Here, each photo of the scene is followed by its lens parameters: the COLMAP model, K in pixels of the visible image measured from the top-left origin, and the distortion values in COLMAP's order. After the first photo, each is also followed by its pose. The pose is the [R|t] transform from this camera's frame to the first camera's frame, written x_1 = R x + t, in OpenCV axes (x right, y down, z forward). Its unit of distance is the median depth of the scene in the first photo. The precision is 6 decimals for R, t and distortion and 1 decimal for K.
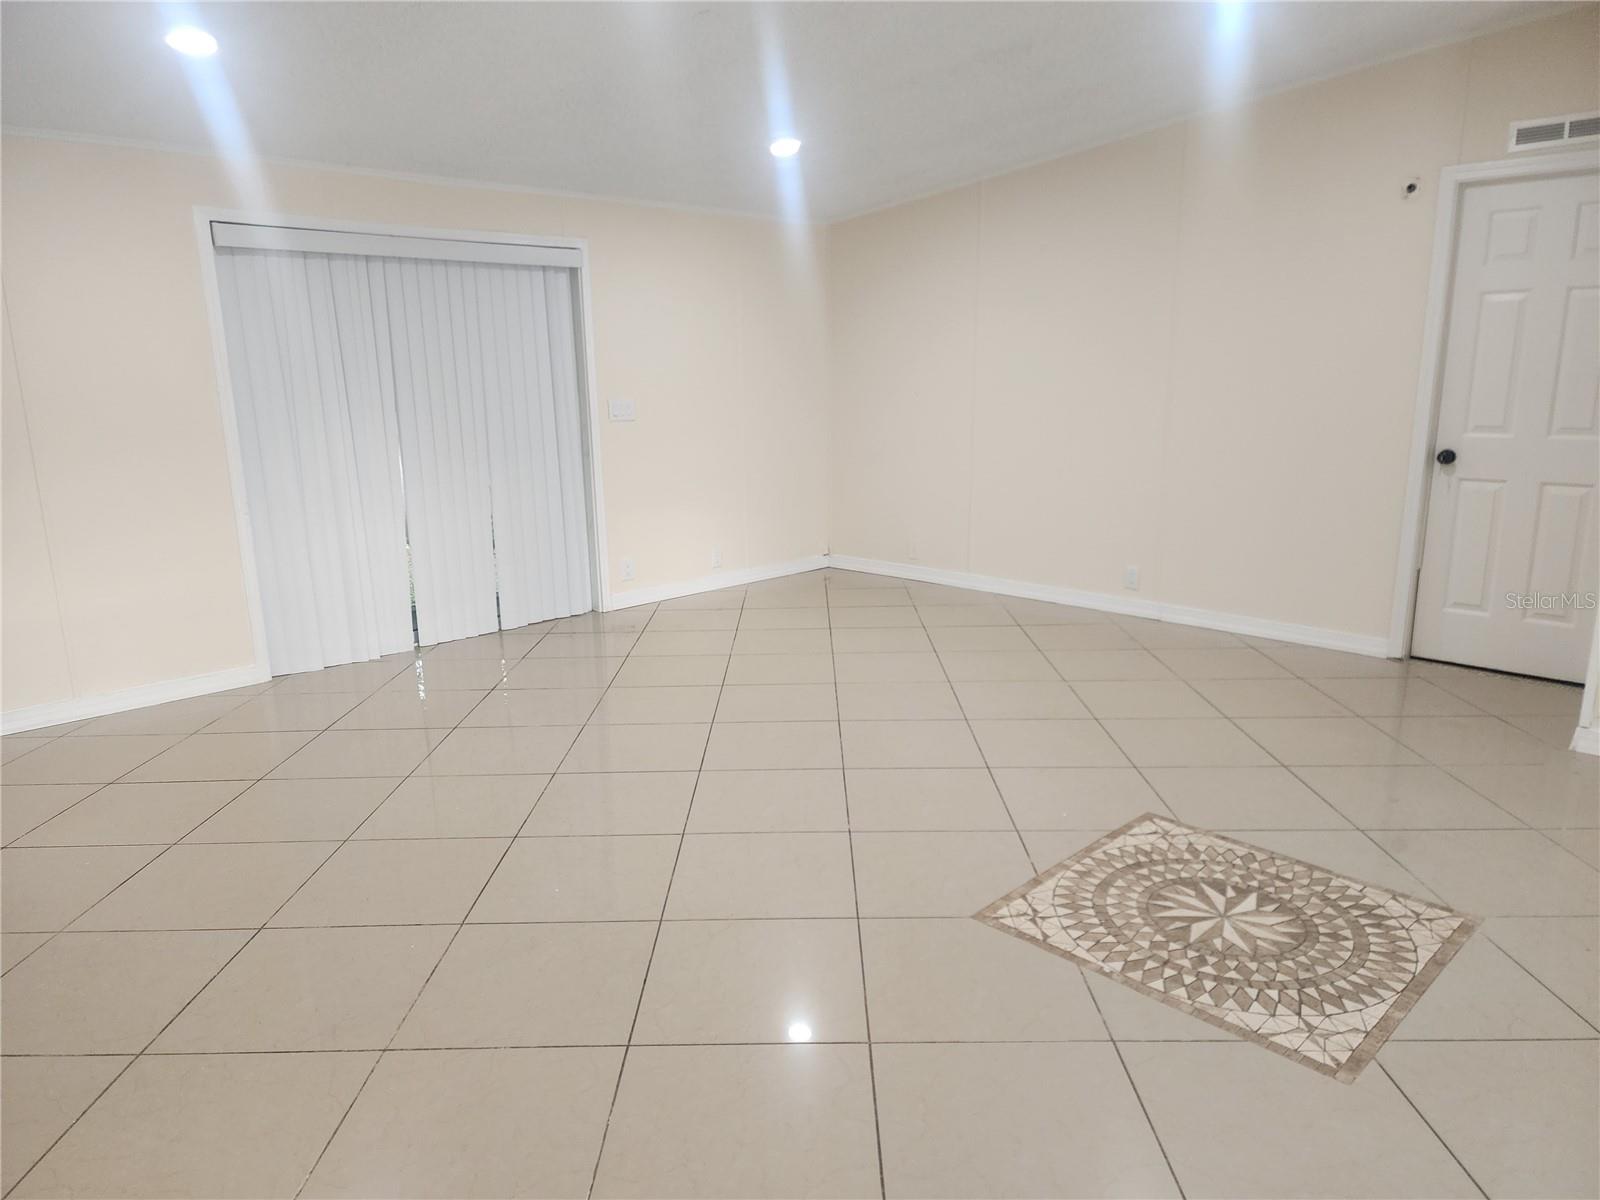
lens RADIAL K [[1069.6, 0, 800.0], [0, 1069.6, 600.0], [0, 0, 1]] dist [0.084429, -0.083008]
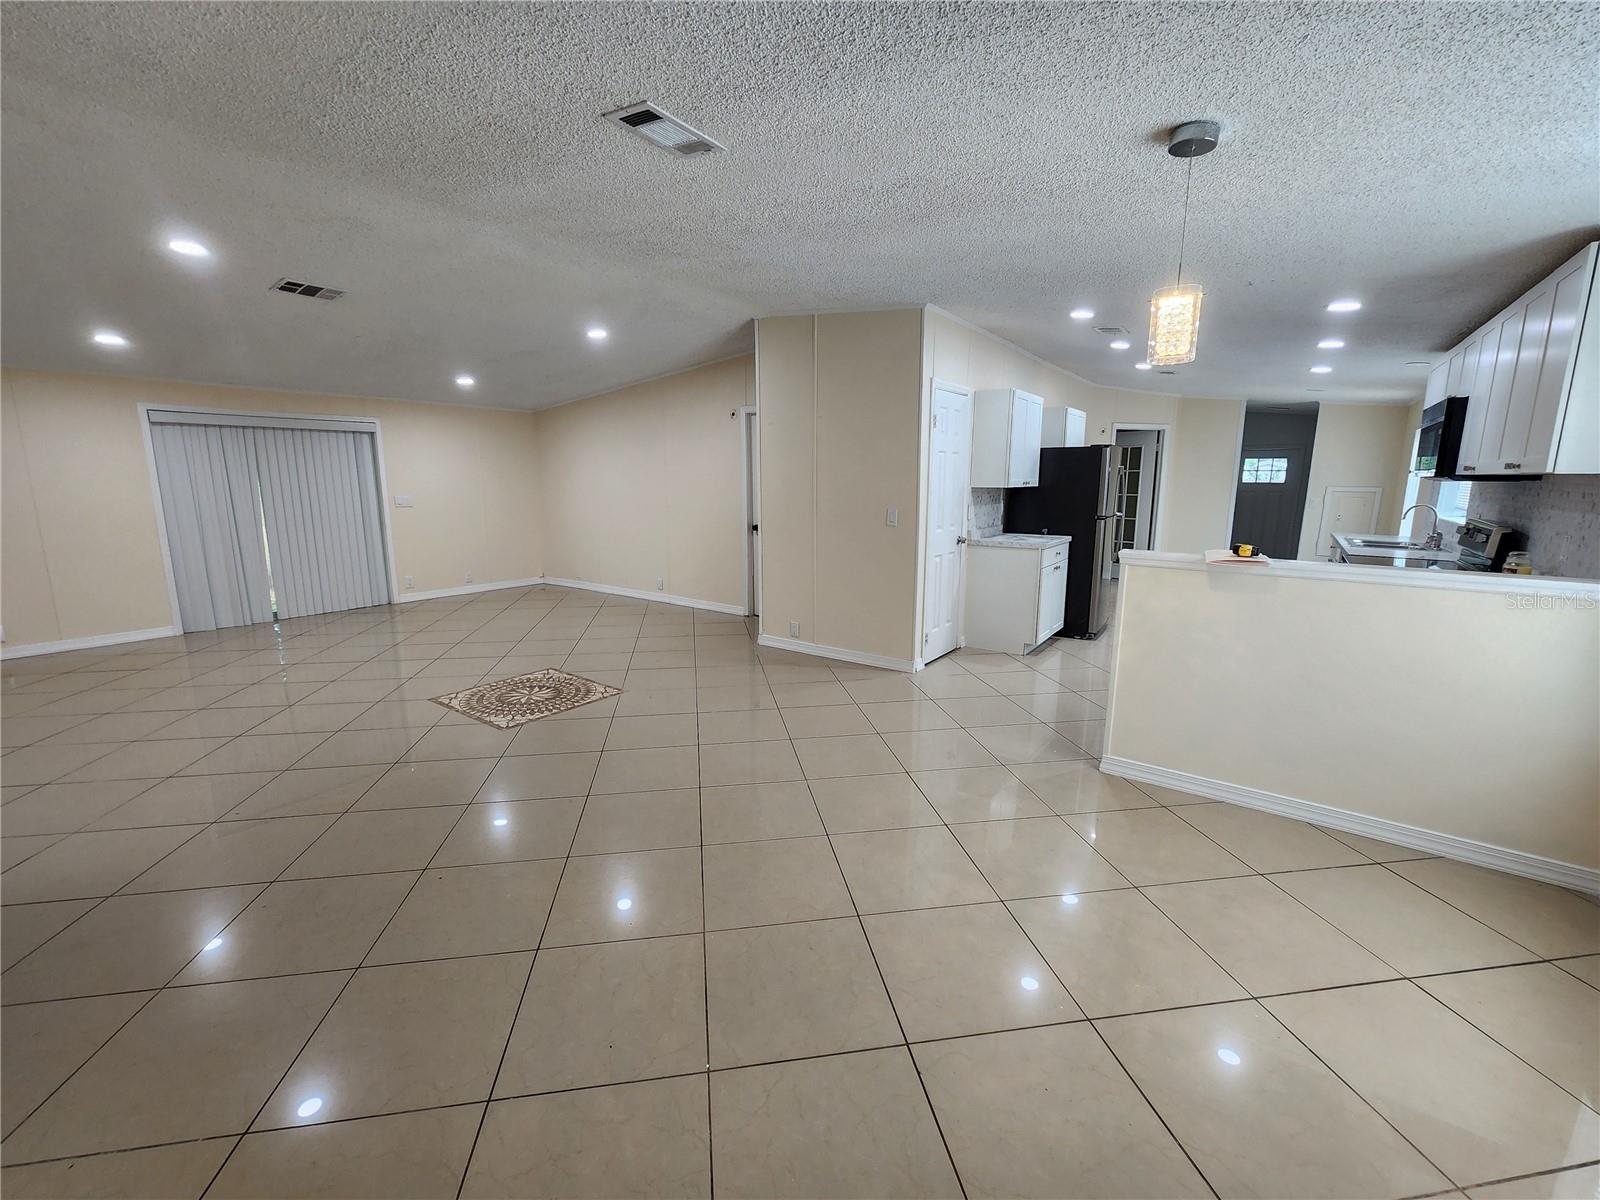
lens RADIAL K [[658.6, 0, 793.5], [0, 658.6, 596.1], [0, 0, 1]] dist [0.002562, 0.000059]
pose [[0.986795, -0.009702, 0.161682, 0.667778], [0.015966, 0.999170, -0.037487, 0.105721], [-0.161184, 0.039574, 0.986131, -0.605914]]
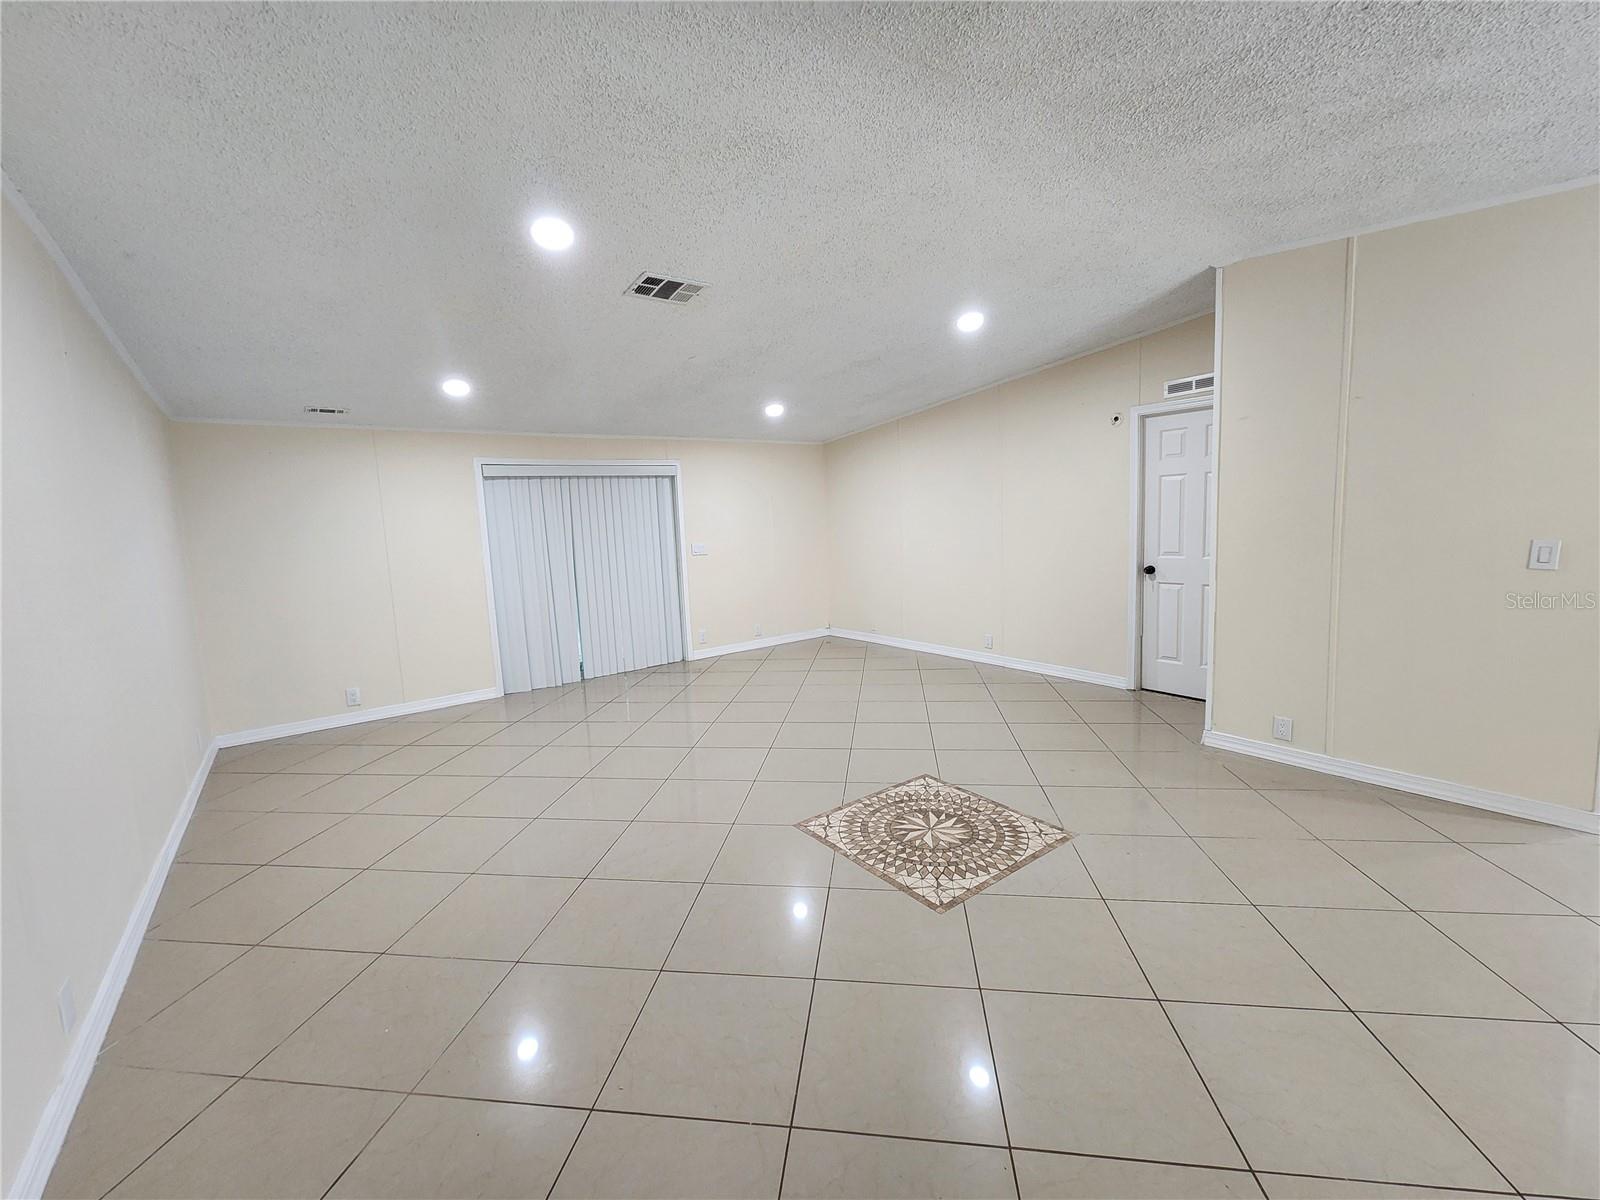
lens RADIAL K [[656.9, 0, 792.8], [0, 656.9, 592.5], [0, 0, 1]] dist [-0.000791, 0.000021]
pose [[0.989972, -0.011385, -0.140804, 0.279836], [-0.002065, 0.995474, -0.095011, 0.002891], [0.141248, 0.094349, 0.985468, -0.129049]]
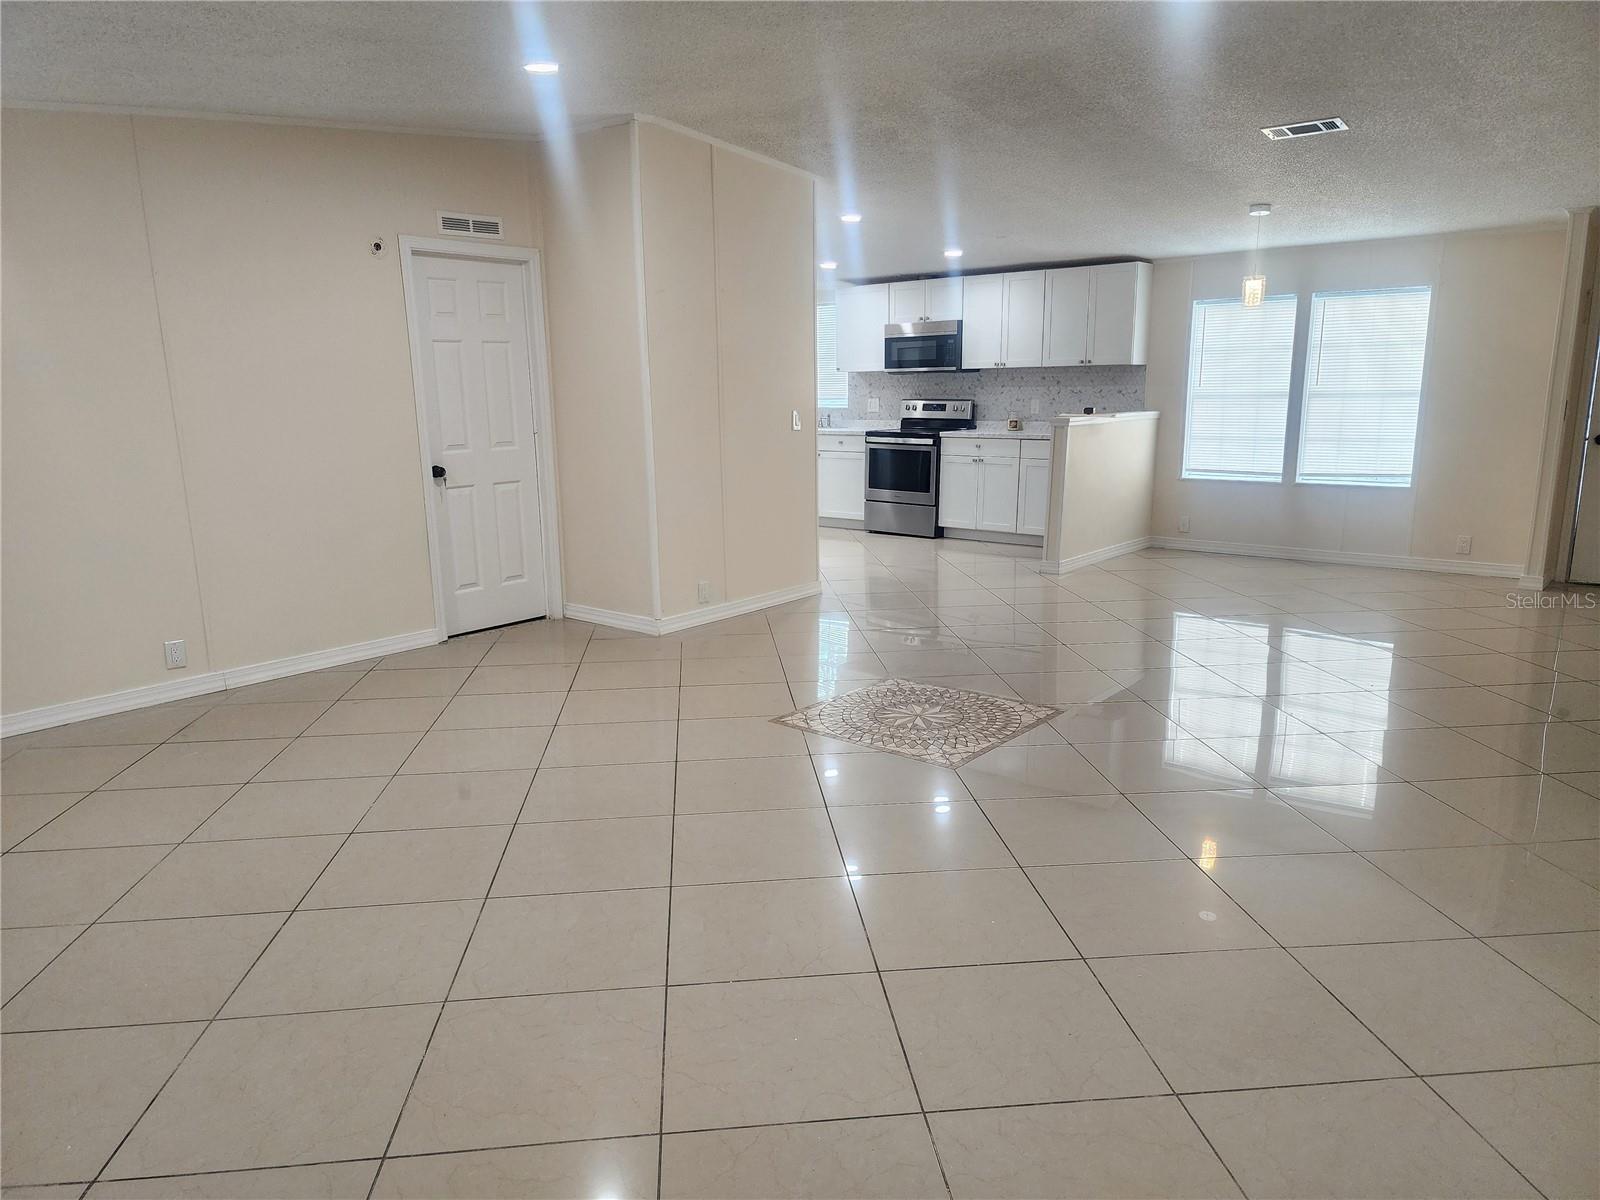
lens RADIAL K [[1069.6, 0, 800.0], [0, 1069.6, 600.0], [0, 0, 1]] dist [0.084429, -0.083008]
pose [[-0.098893, -0.186469, 0.977471, -1.022527], [0.230556, 0.951264, 0.204795, -0.225966], [-0.968021, 0.245615, -0.051082, 1.059376]]
